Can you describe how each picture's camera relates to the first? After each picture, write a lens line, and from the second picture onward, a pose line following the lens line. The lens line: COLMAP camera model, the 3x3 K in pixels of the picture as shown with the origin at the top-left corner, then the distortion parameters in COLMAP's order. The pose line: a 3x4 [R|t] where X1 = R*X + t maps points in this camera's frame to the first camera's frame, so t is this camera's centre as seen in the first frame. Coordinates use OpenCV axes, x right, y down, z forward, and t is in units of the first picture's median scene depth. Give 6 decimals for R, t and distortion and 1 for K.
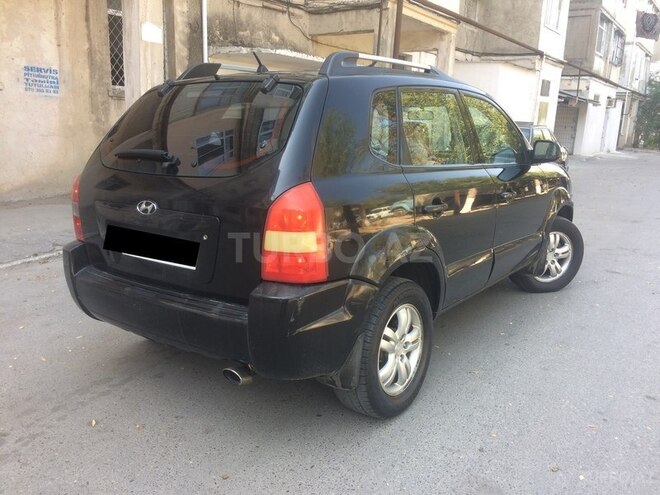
lens RADIAL K [[569.2, 0, 328.9], [0, 569.2, 246.6], [0, 0, 1]] dist [0.087686, -0.122172]
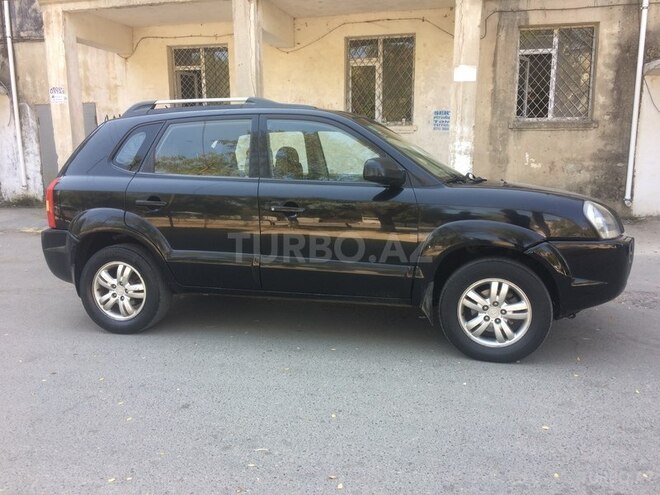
lens RADIAL K [[569.2, 0, 328.9], [0, 569.2, 246.6], [0, 0, 1]] dist [0.087686, -0.122172]
pose [[0.380043, 0.123500, -0.916687, 0.570684], [-0.176351, 0.982542, 0.059260, -0.042268], [0.908002, 0.139137, 0.395188, 0.289688]]
